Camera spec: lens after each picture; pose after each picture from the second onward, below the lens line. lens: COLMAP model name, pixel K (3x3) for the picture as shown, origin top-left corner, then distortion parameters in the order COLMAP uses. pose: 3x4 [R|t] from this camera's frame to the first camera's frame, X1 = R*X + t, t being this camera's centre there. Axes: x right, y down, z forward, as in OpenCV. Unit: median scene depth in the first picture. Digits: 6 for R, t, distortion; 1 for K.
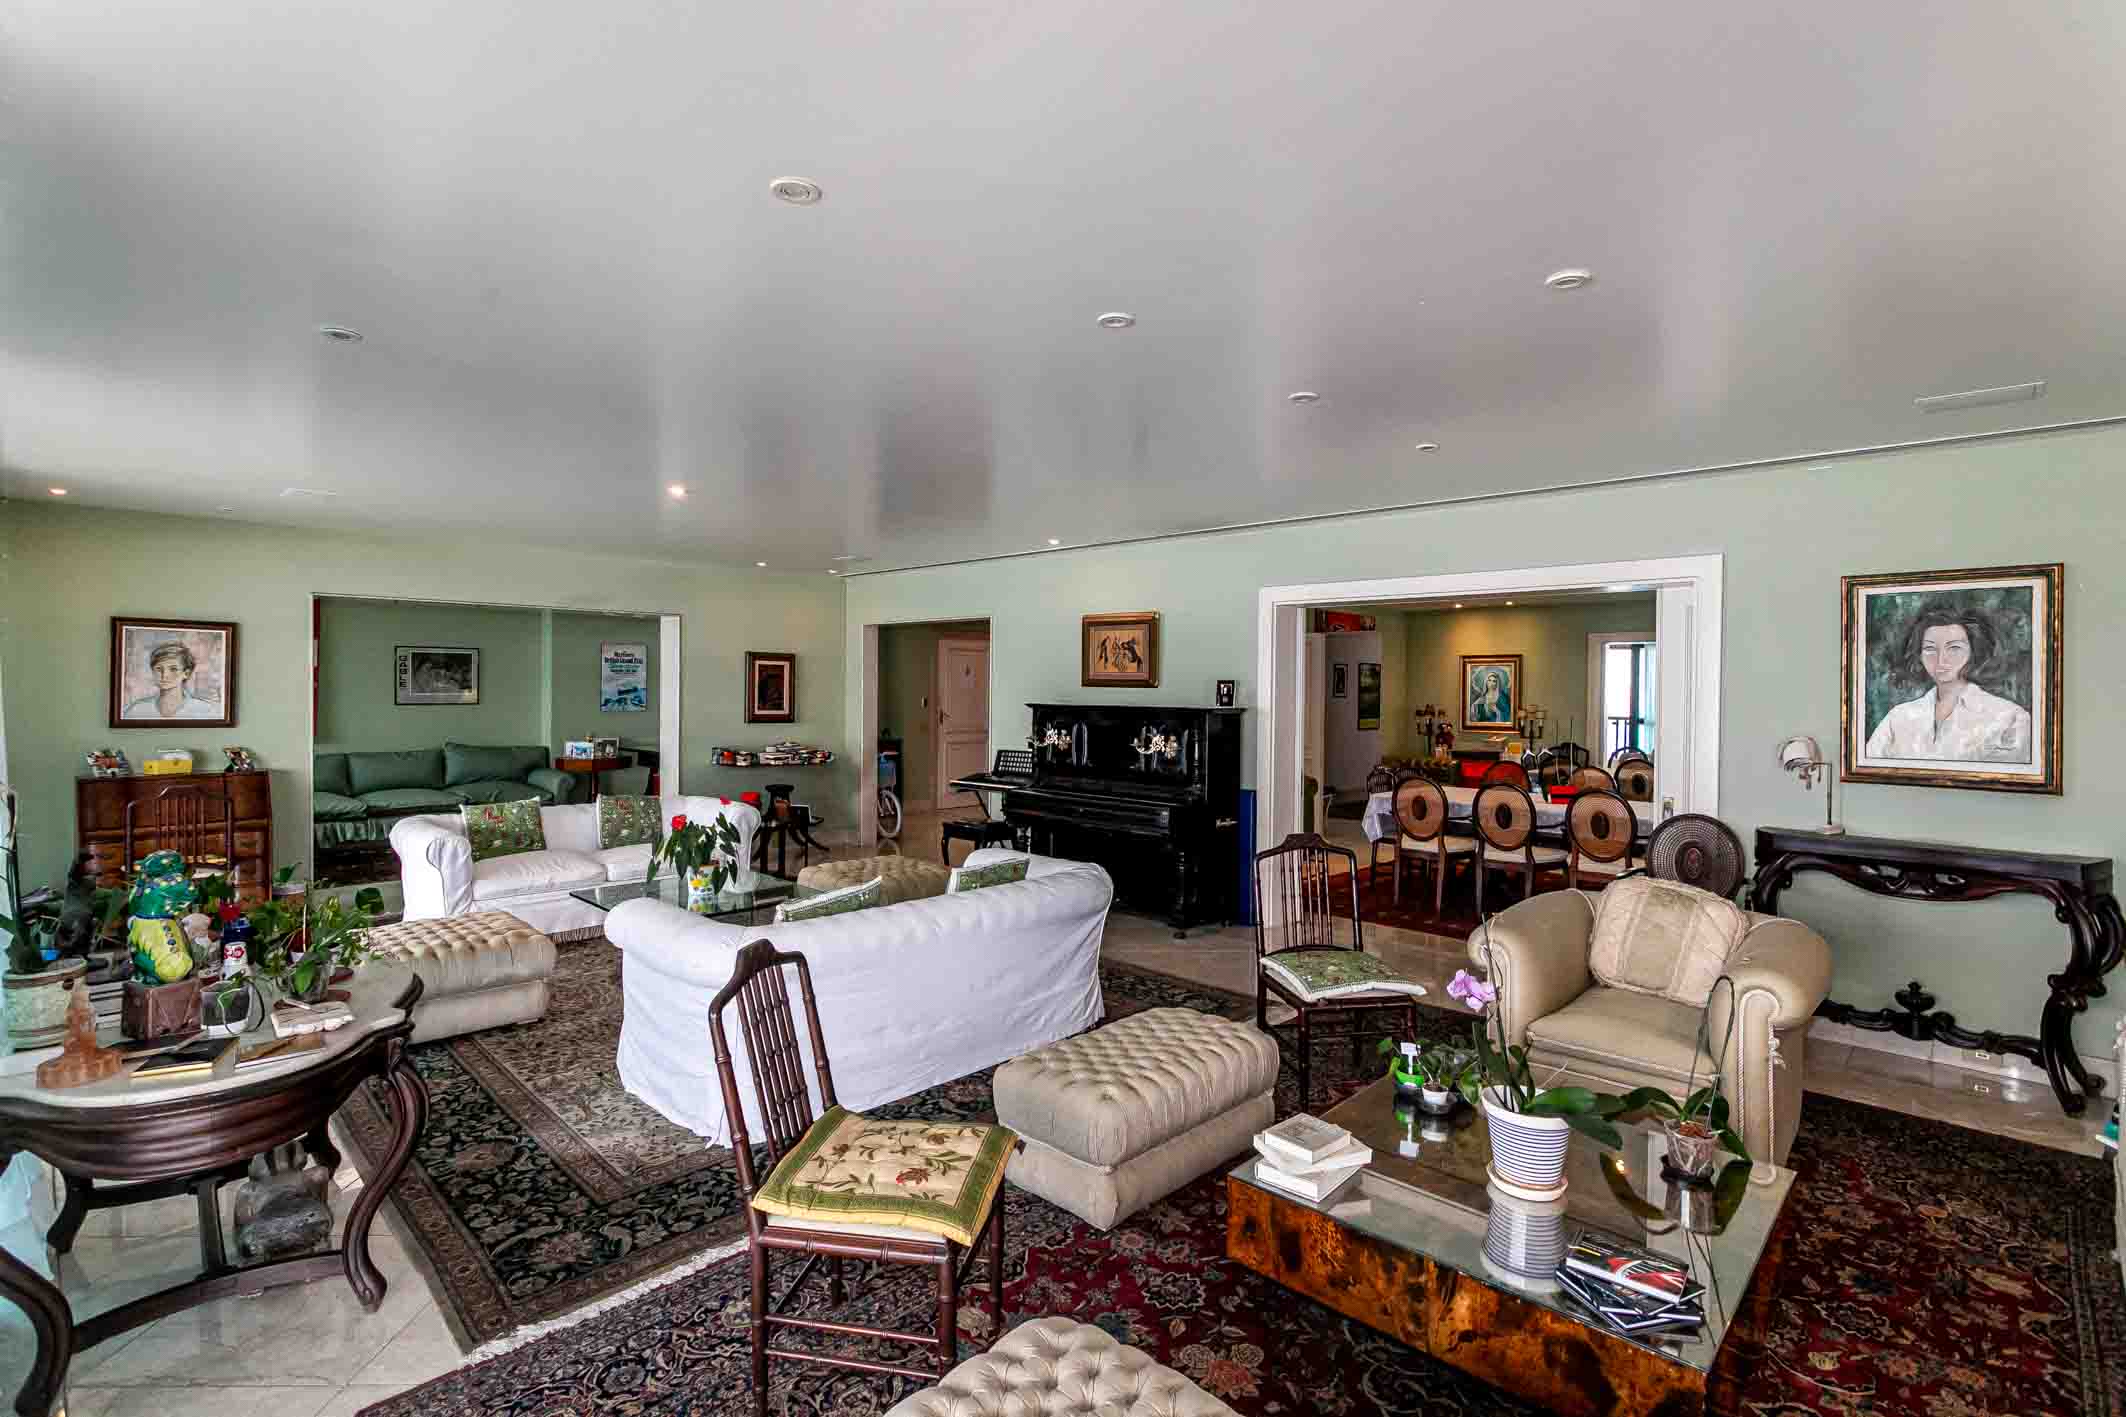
lens RADIAL K [[999.1, 0, 1066.2], [0, 999.1, 696.3], [0, 0, 1]] dist [0.001015, 0.000259]
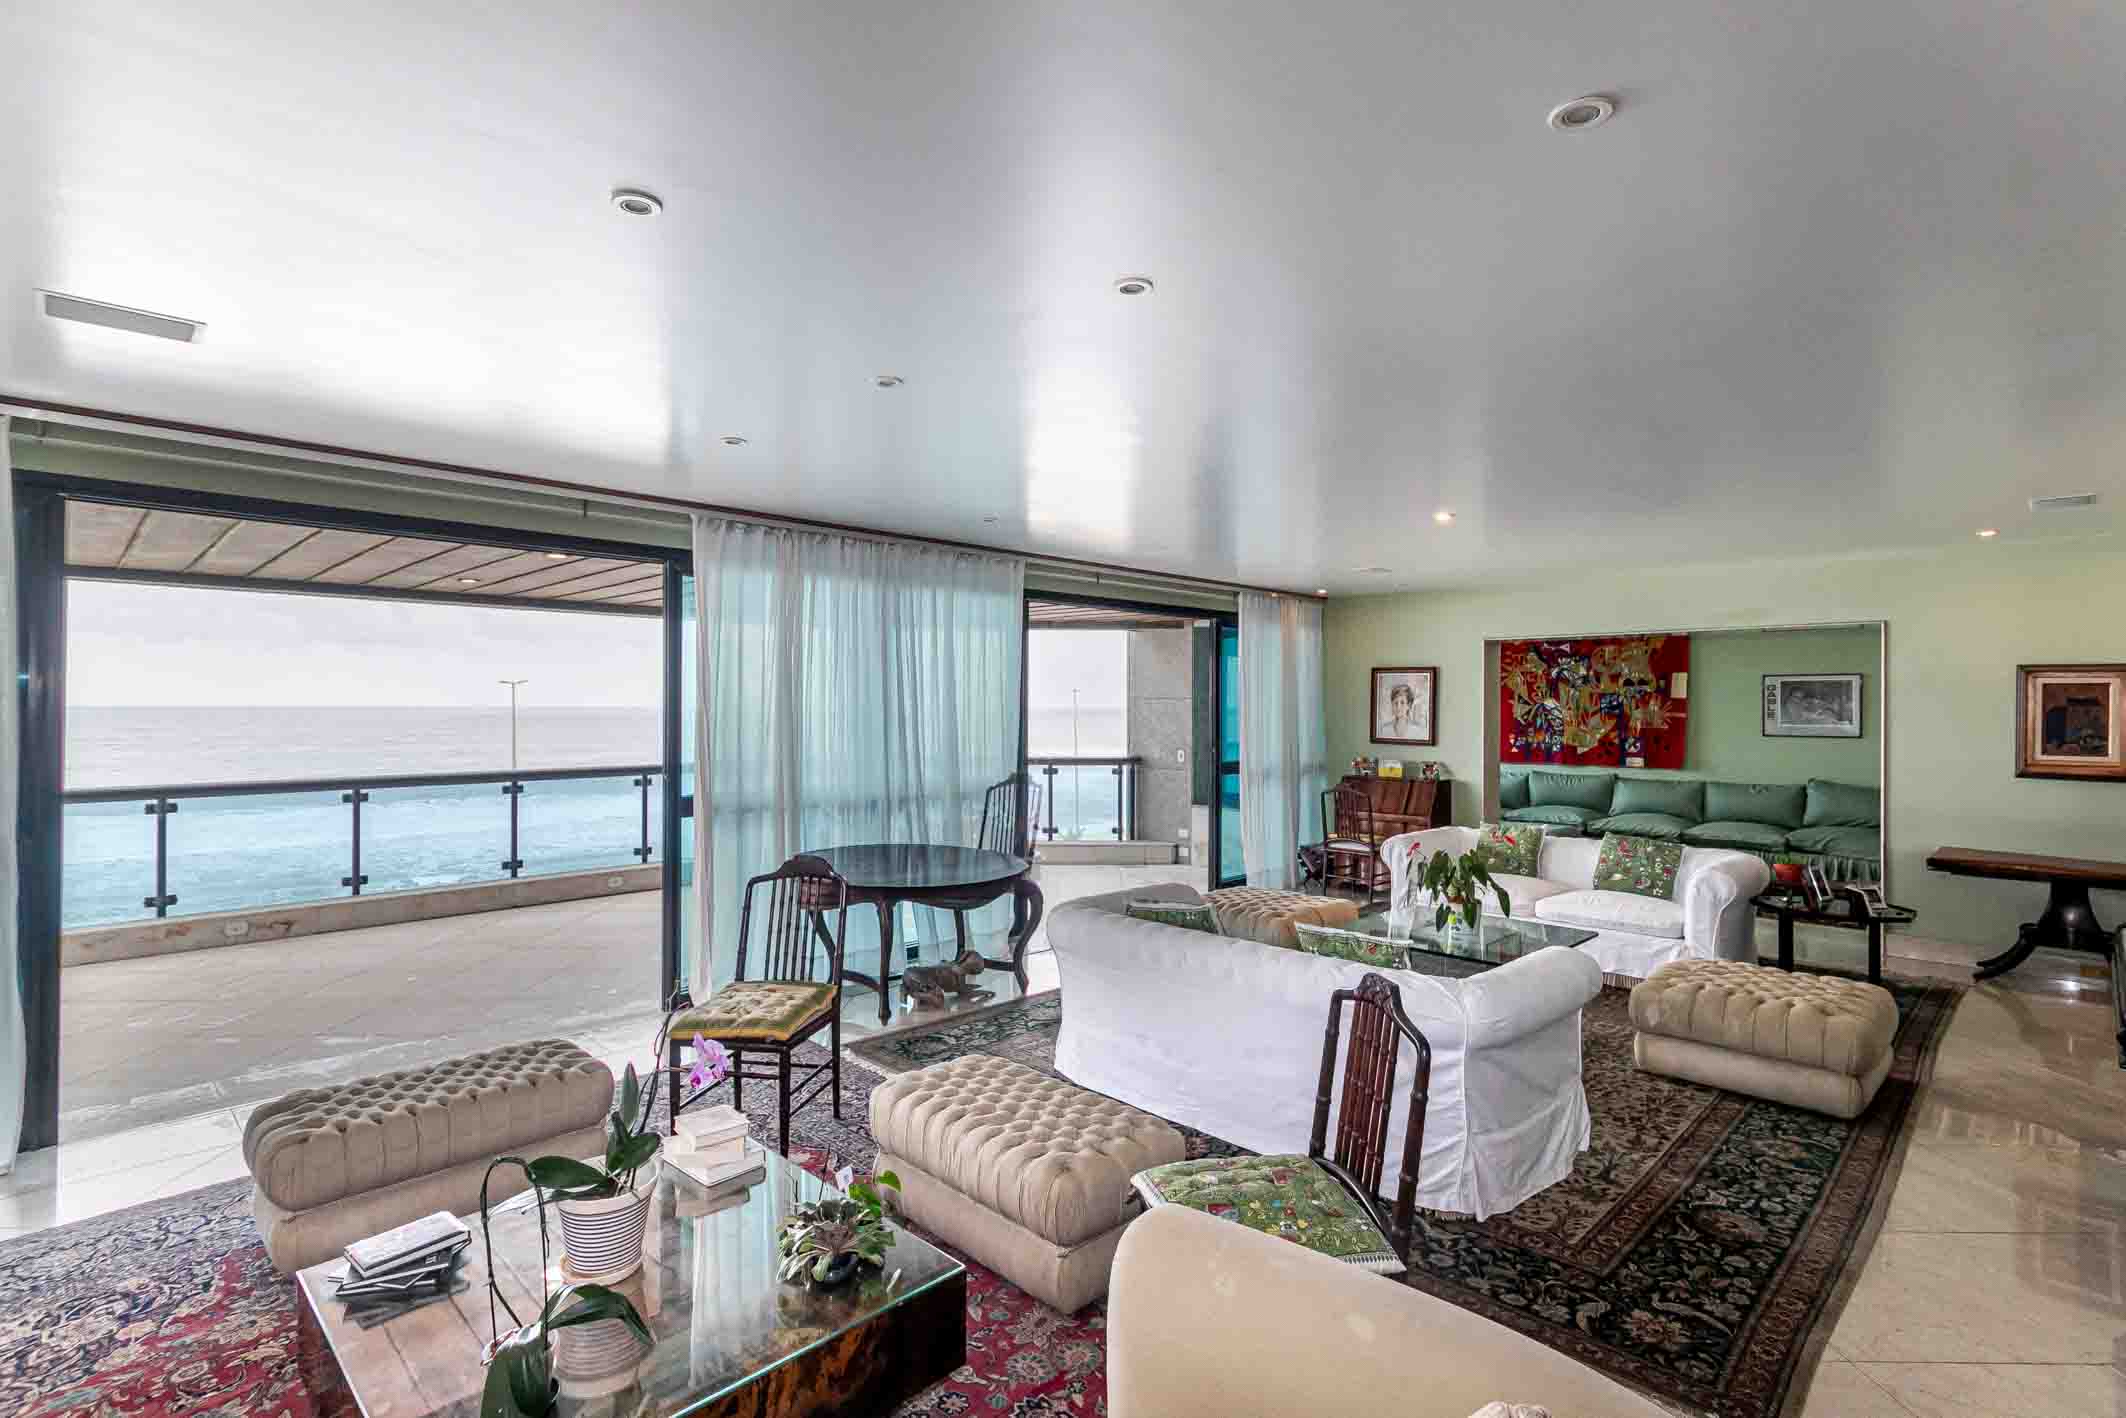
lens RADIAL K [[1013.7, 0, 1059.7], [0, 1013.7, 702.8], [0, 0, 1]] dist [0.004070, 0.000760]
pose [[-0.020112, -0.012032, -0.999725, 0.531208], [-0.015025, 0.999818, -0.011731, -0.003487], [0.999685, 0.014785, -0.020289, 0.552916]]
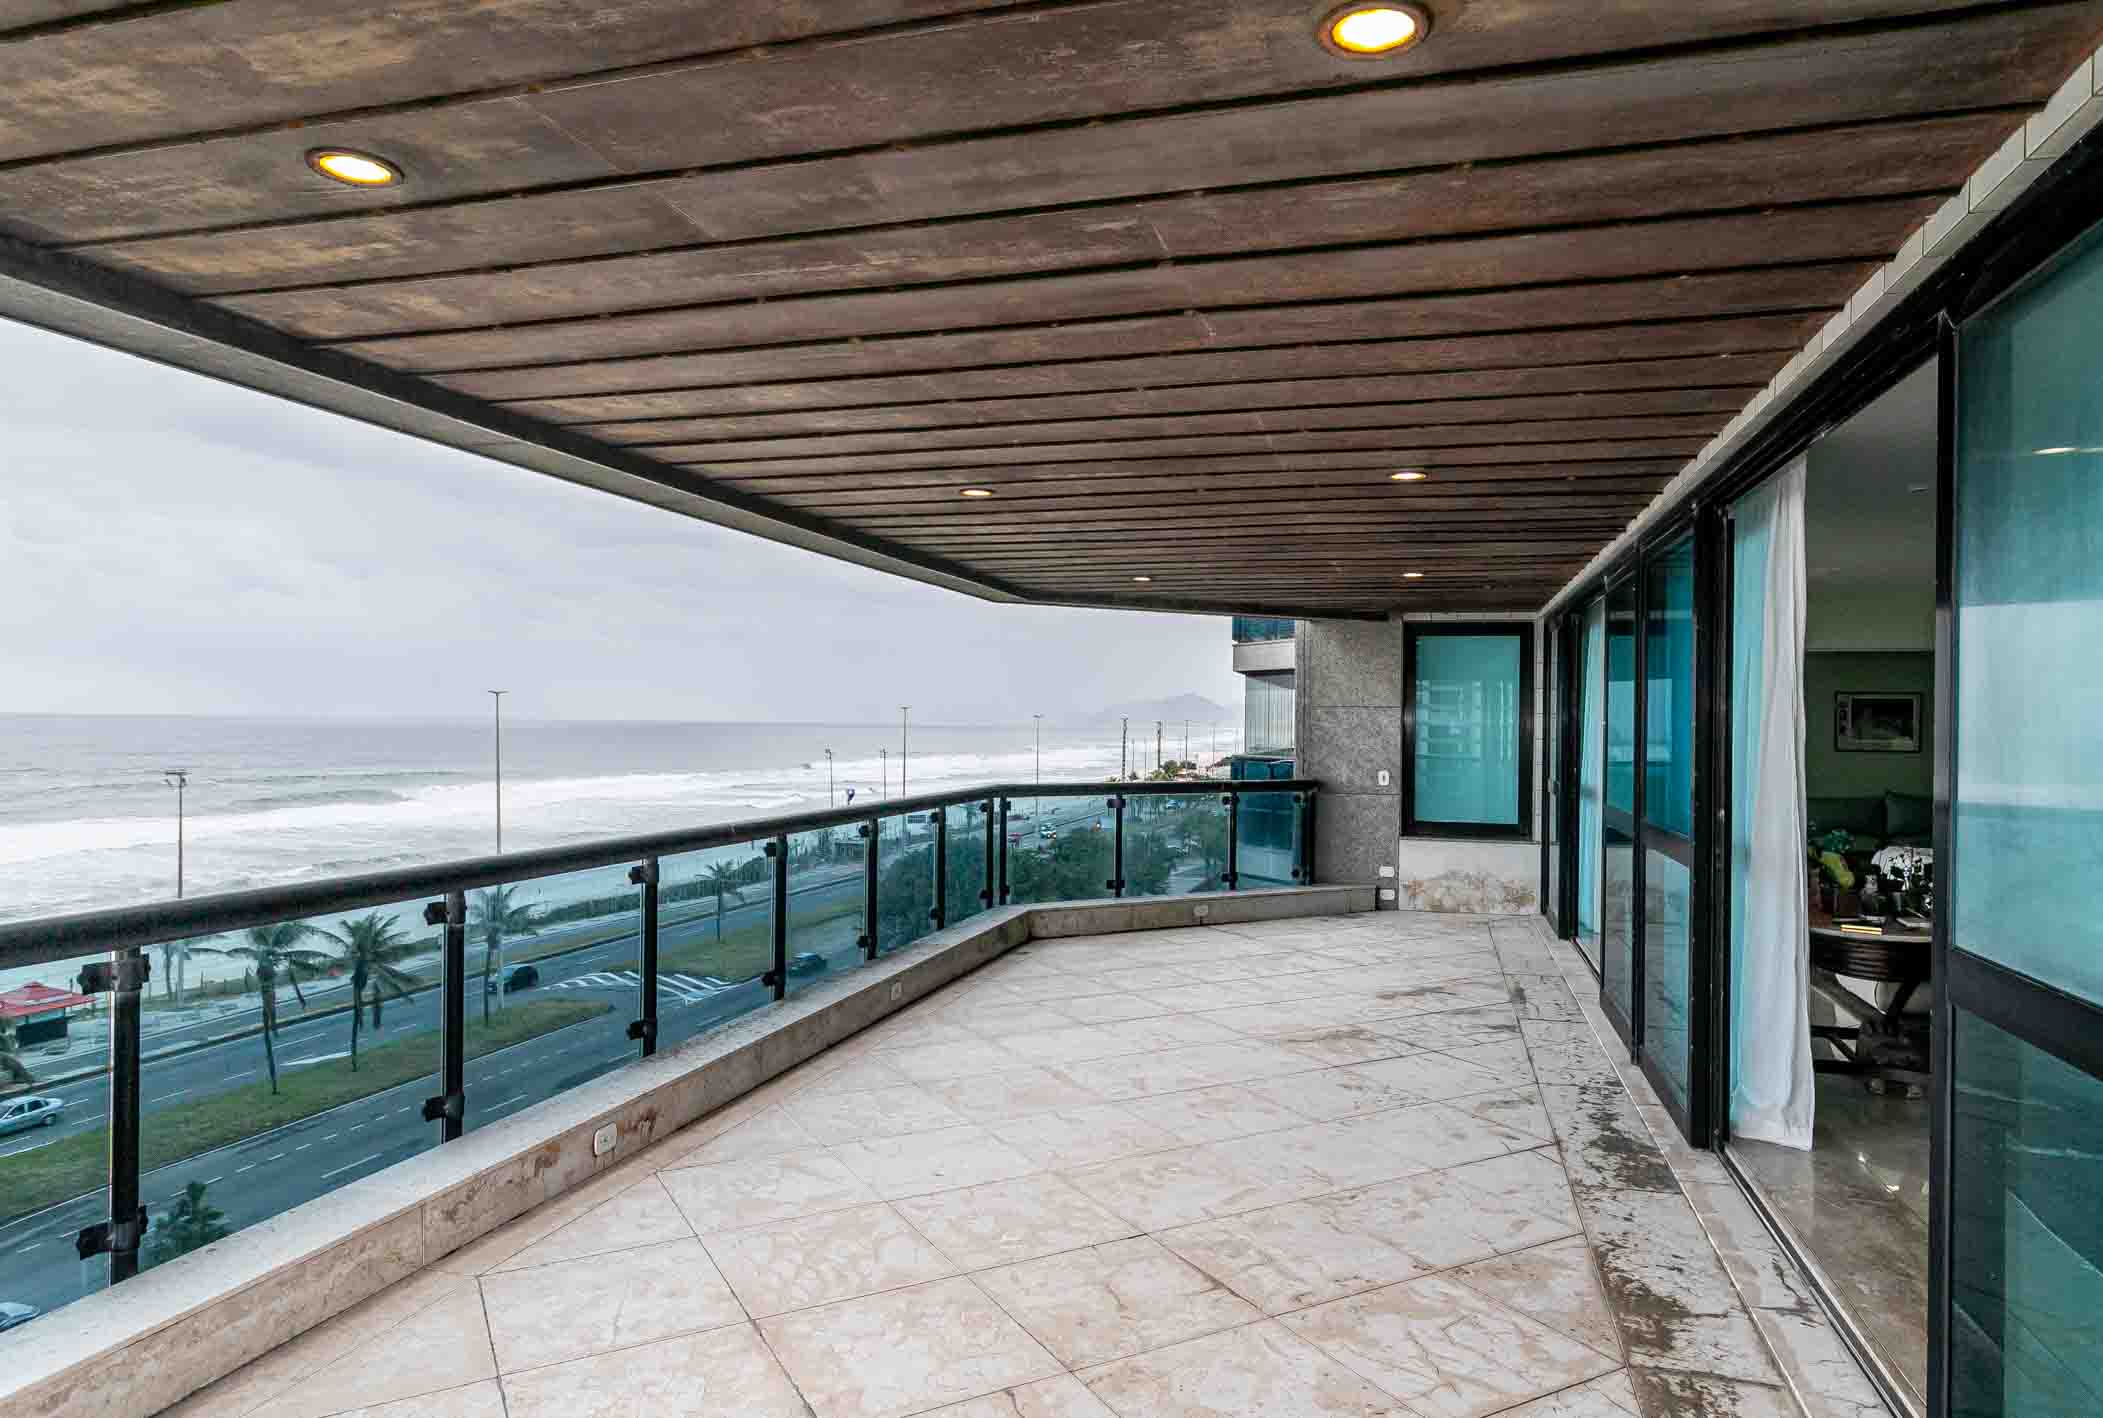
lens RADIAL K [[1291.7, 0, 1051.5], [0, 1291.7, 709.0], [0, 0, 1]] dist [-0.004088, -0.000786]
pose [[0.466198, -0.010611, -0.884617, 0.182084], [-0.019237, 0.999570, -0.022128, 0.016498], [0.884471, 0.027334, 0.465793, -0.501034]]
